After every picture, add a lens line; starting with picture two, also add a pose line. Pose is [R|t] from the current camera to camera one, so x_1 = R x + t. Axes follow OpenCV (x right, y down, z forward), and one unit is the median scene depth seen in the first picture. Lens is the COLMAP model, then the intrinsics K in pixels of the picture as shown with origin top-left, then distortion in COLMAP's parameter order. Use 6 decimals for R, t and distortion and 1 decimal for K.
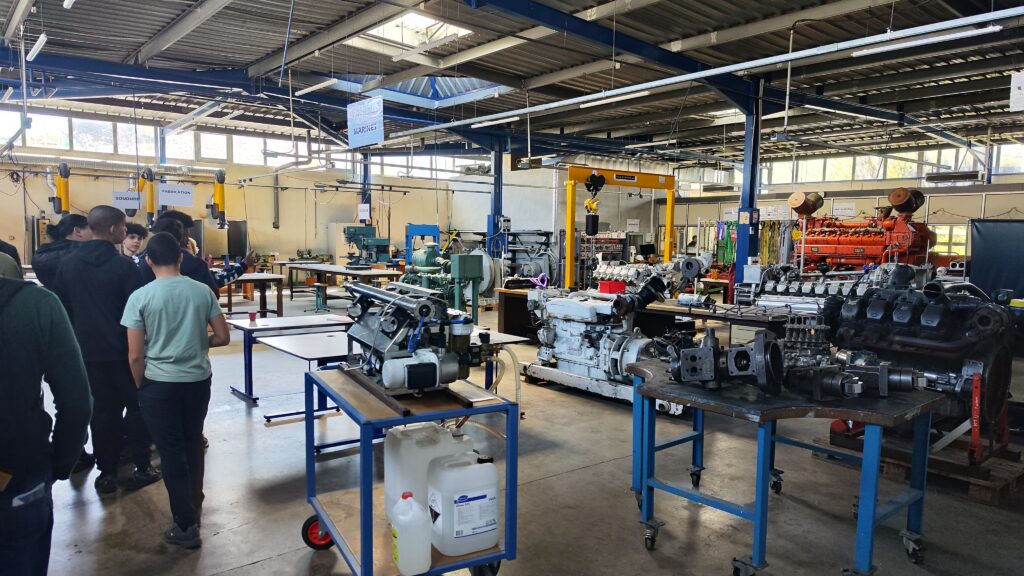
lens RADIAL K [[665.6, 0, 512.0], [0, 665.6, 288.0], [0, 0, 1]] dist [0.001696, -0.004796]
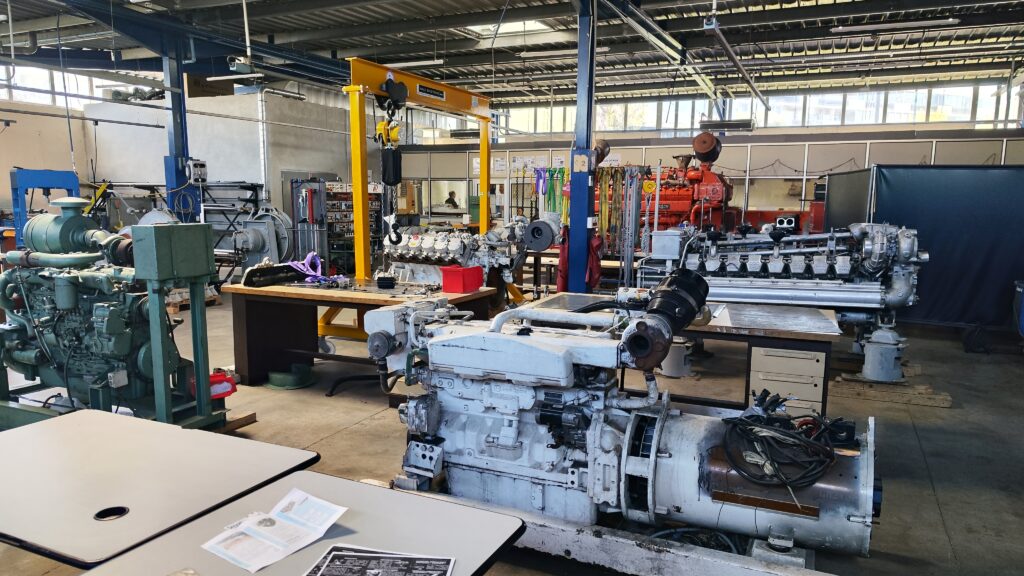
lens RADIAL K [[665.6, 0, 512.0], [0, 665.6, 288.0], [0, 0, 1]] dist [0.001696, -0.004796]
pose [[0.889680, -0.064777, 0.451966, -0.045444], [0.036167, 0.996773, 0.071668, -0.020432], [-0.455150, -0.047415, 0.889151, 0.328566]]
